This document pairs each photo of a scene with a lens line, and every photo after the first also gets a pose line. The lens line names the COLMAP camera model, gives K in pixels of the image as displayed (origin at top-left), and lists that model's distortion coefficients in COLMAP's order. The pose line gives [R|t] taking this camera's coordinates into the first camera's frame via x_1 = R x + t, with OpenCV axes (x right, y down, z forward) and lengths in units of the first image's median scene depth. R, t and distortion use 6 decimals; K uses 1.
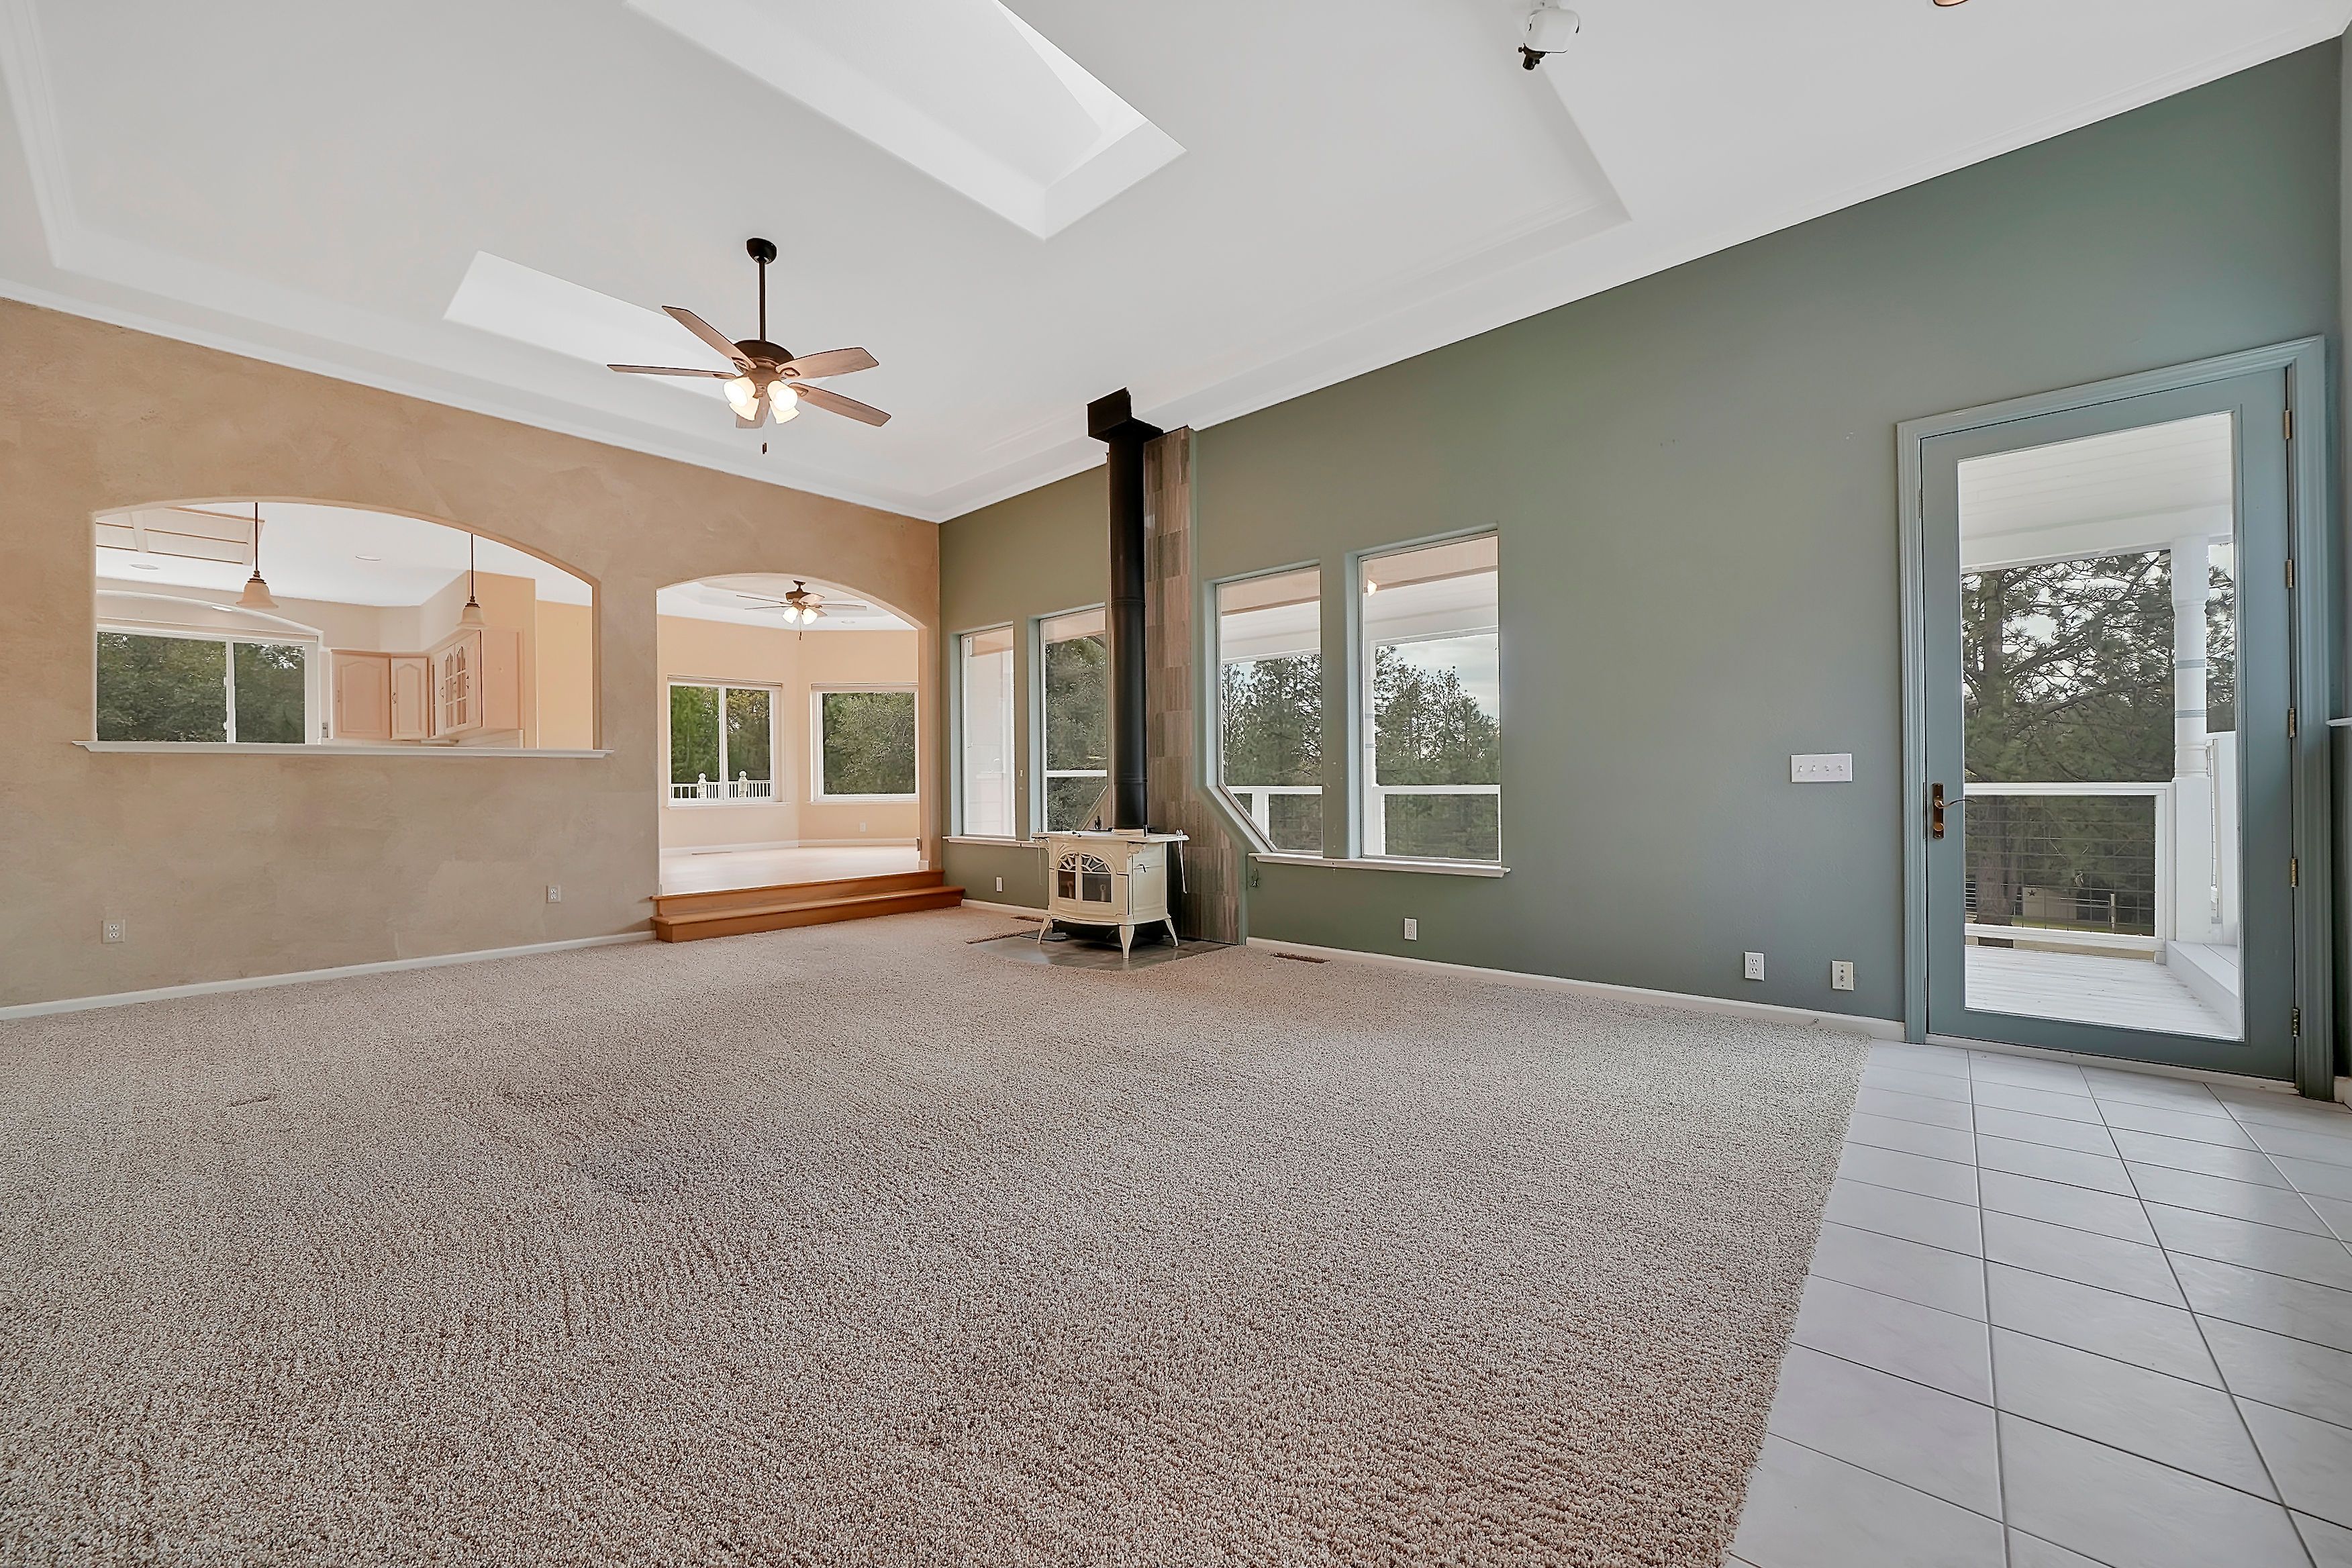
lens RADIAL K [[877.0, 0, 1154.0], [0, 877.0, 786.7], [0, 0, 1]] dist [-0.019504, 0.001997]
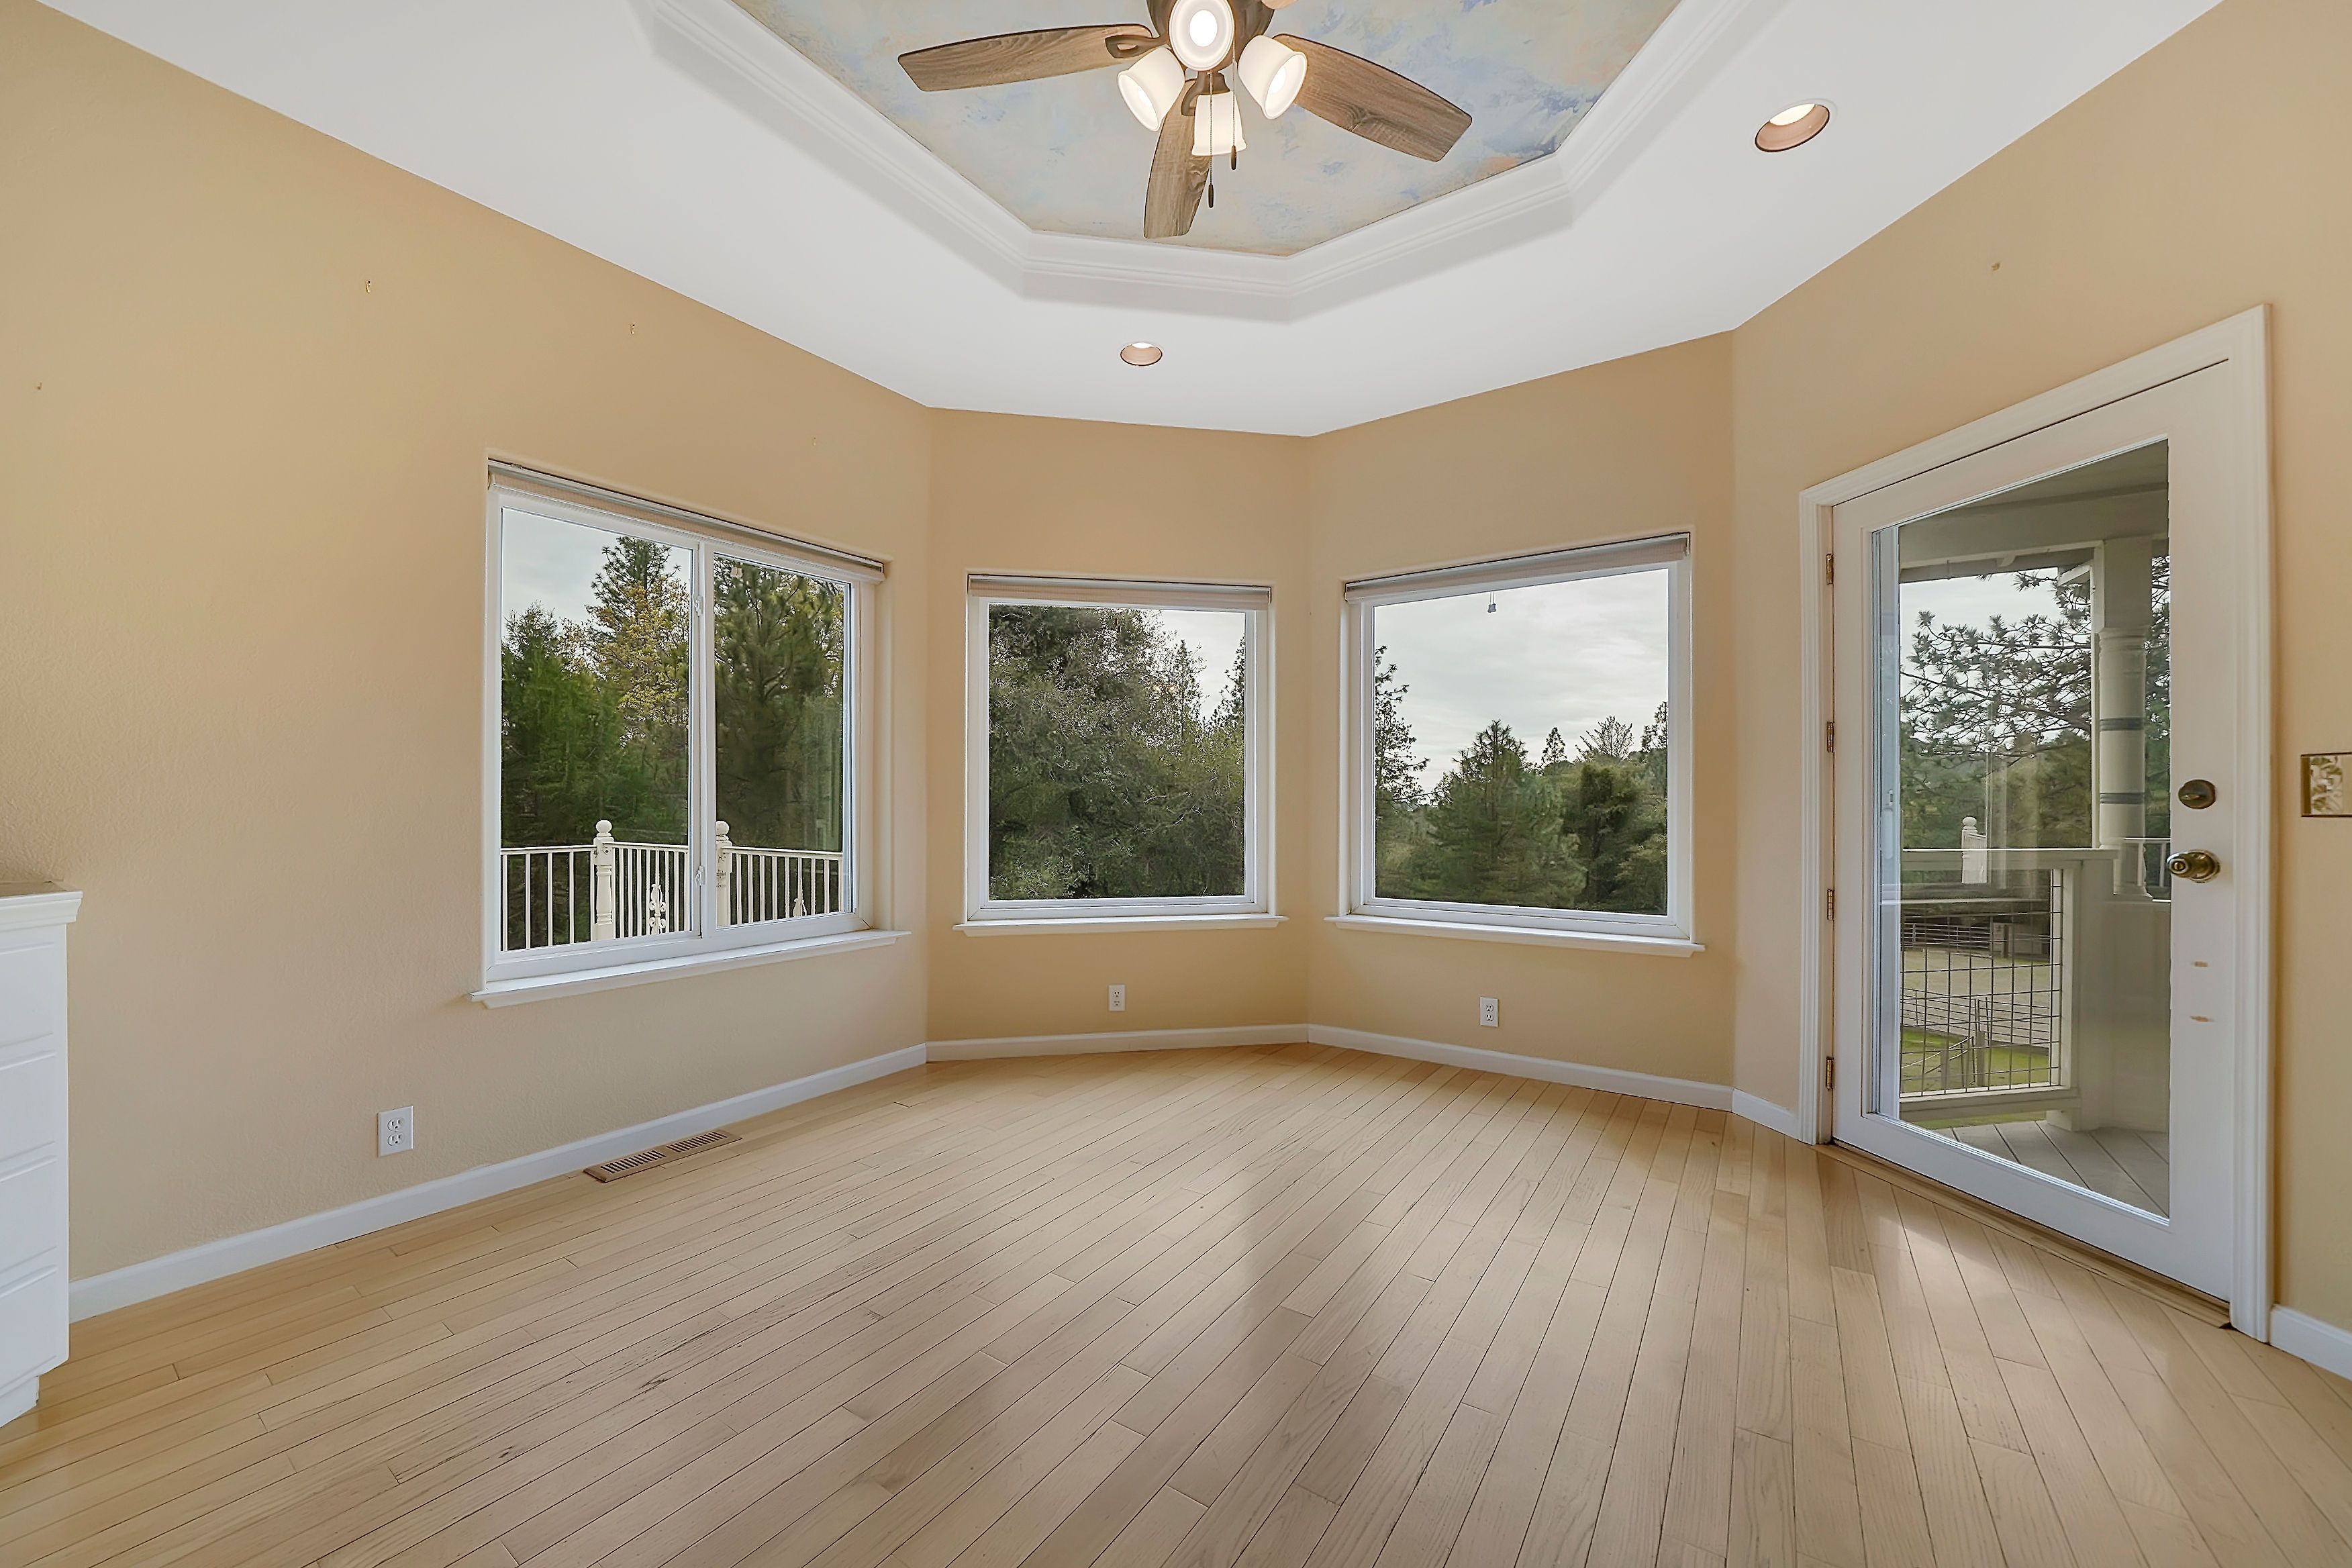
lens RADIAL K [[877.0, 0, 1158.4], [0, 877.0, 798.3], [0, 0, 1]] dist [-0.019504, 0.001997]
pose [[0.994241, 0.010717, 0.106626, -0.426440], [-0.009422, 0.999876, -0.012636, -0.032503], [-0.106748, 0.011558, 0.994219, 0.796845]]
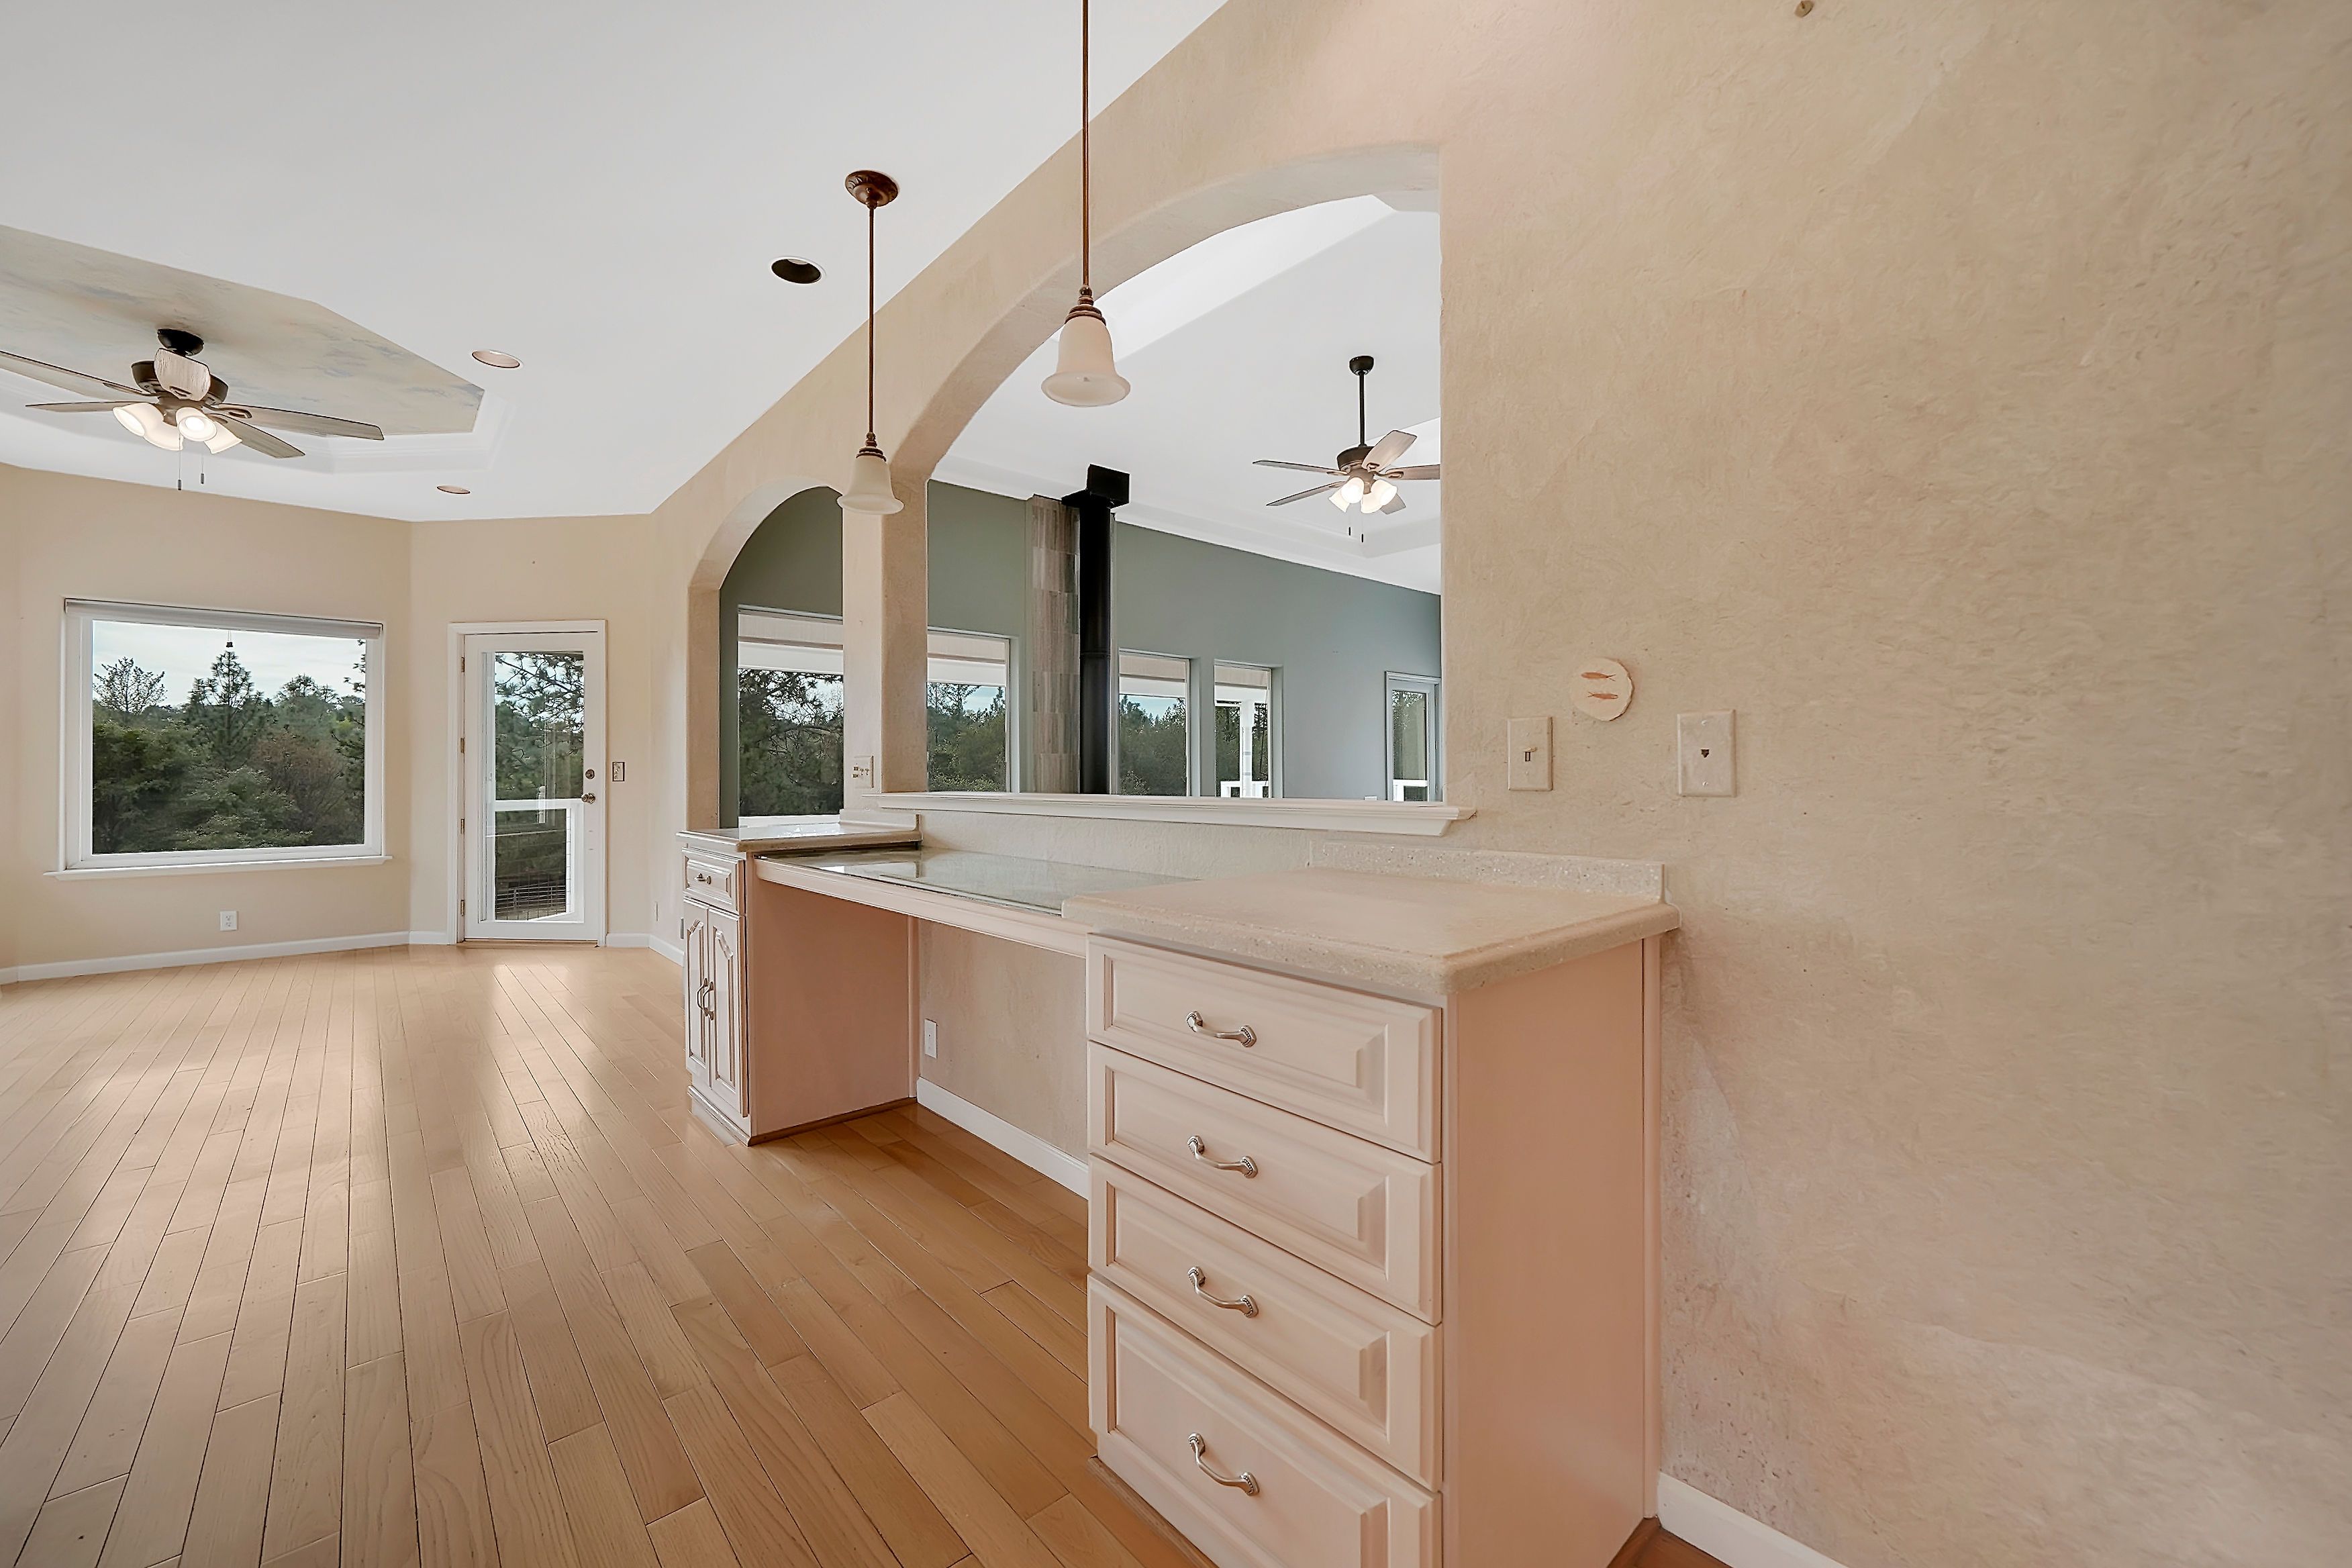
lens RADIAL K [[926.5, 0, 1181.5], [0, 926.5, 774.0], [0, 0, 1]] dist [-0.009403, 0.000564]
pose [[0.120647, 0.010813, 0.992637, -0.748099], [0.007310, 0.999904, -0.011781, -0.027981], [-0.992669, 0.008678, 0.120556, 0.487518]]
